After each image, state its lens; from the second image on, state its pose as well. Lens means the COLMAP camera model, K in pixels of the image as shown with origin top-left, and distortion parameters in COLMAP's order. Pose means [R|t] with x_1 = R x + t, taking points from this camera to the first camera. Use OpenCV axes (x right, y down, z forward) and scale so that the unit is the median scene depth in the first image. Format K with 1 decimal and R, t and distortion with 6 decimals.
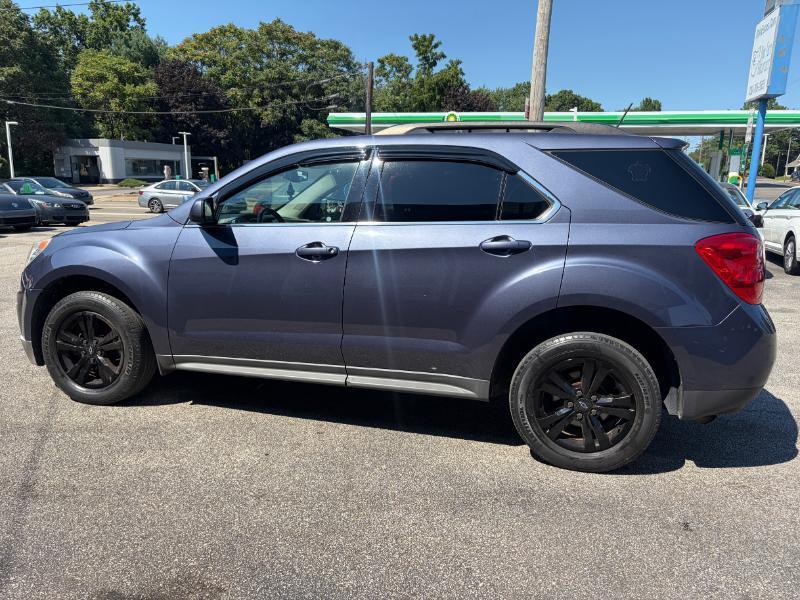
lens RADIAL K [[610.2, 0, 398.1], [0, 610.2, 300.0], [0, 0, 1]] dist [0.045463, -0.047459]
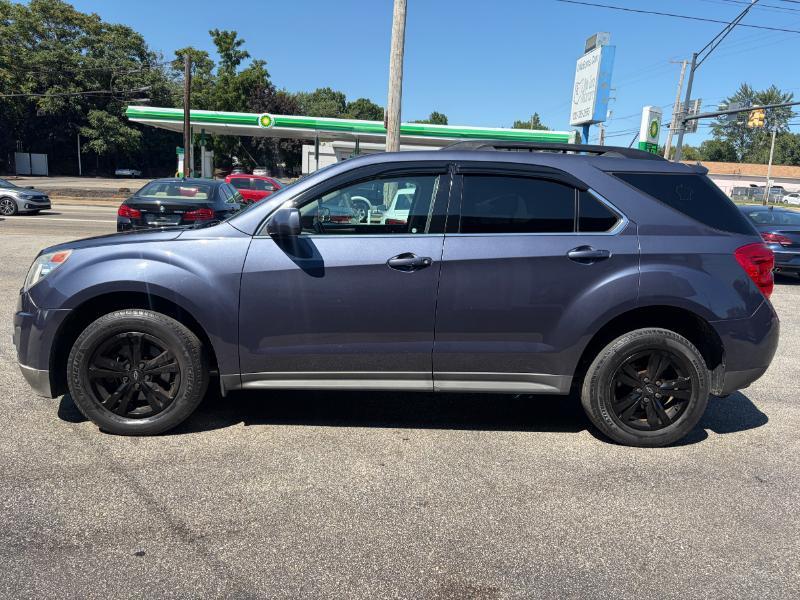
lens RADIAL K [[610.2, 0, 397.9], [0, 610.2, 298.7], [0, 0, 1]] dist [0.045463, -0.047459]
pose [[0.947805, -0.032925, 0.317145, -0.421580], [0.035038, 0.999386, -0.000959, -0.015557], [-0.316919, 0.012021, 0.948376, 0.030913]]
